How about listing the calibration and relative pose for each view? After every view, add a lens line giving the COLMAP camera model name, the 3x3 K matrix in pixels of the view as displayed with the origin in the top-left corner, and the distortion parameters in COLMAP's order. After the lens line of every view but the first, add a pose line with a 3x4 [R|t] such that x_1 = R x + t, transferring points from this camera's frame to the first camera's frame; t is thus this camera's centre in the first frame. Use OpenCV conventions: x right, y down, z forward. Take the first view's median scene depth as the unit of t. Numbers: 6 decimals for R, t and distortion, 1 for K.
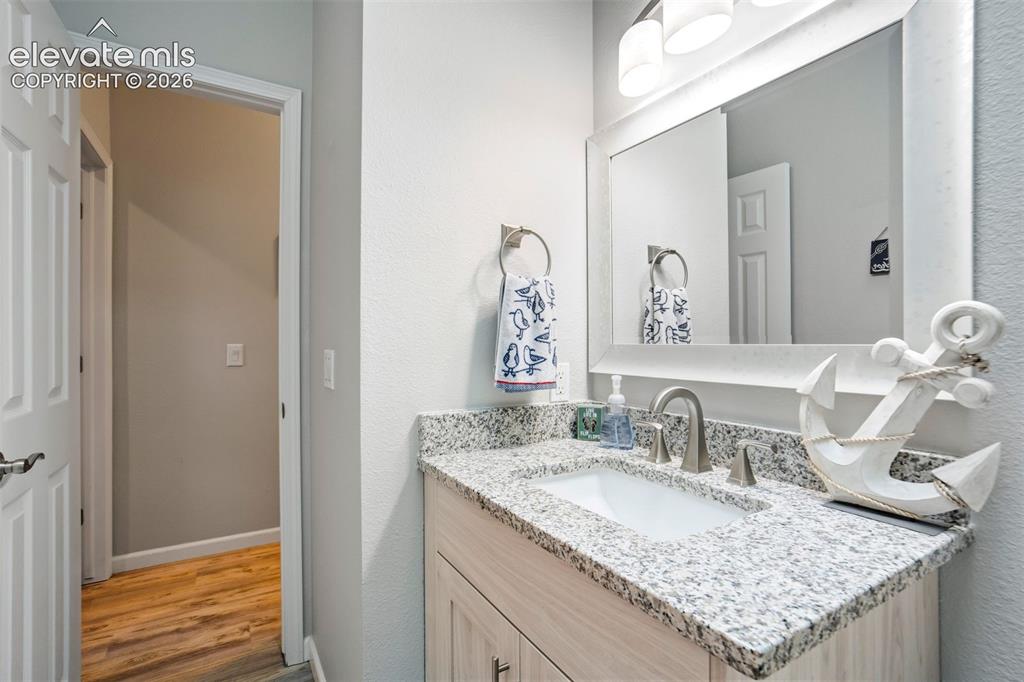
lens RADIAL K [[471.9, 0, 512.9], [0, 471.9, 340.5], [0, 0, 1]] dist [-0.031863, 0.014132]
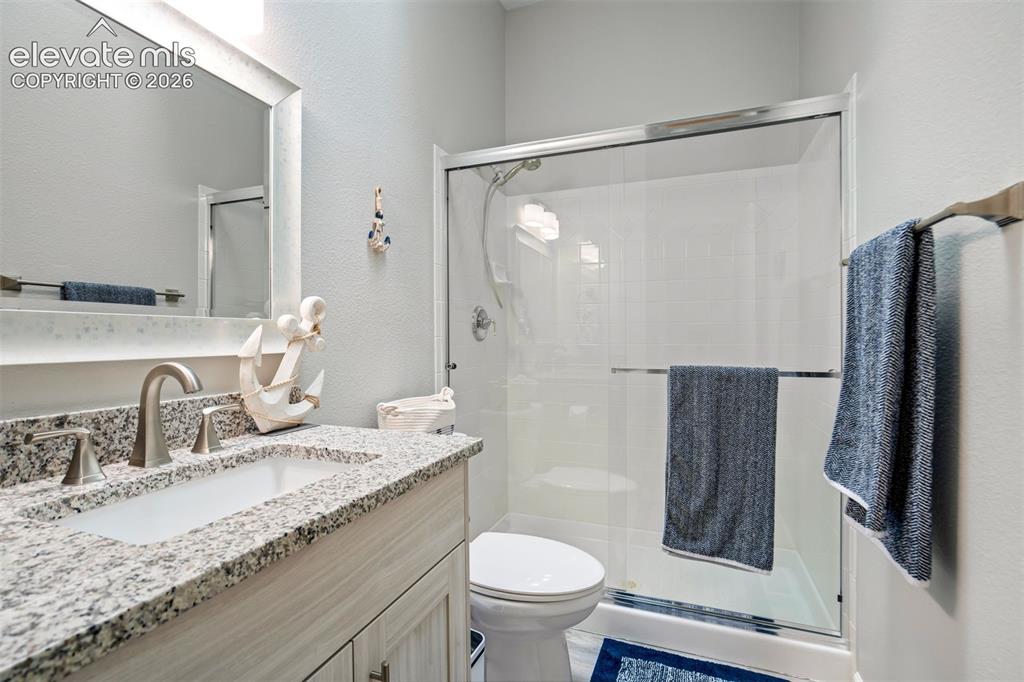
lens RADIAL K [[471.9, 0, 512.2], [0, 471.9, 338.6], [0, 0, 1]] dist [-0.031863, 0.014132]
pose [[-0.604445, 0.002808, 0.796642, -0.869659], [0.003161, 0.999994, -0.001126, 0.076820], [-0.796641, 0.001837, -0.604451, 1.319870]]
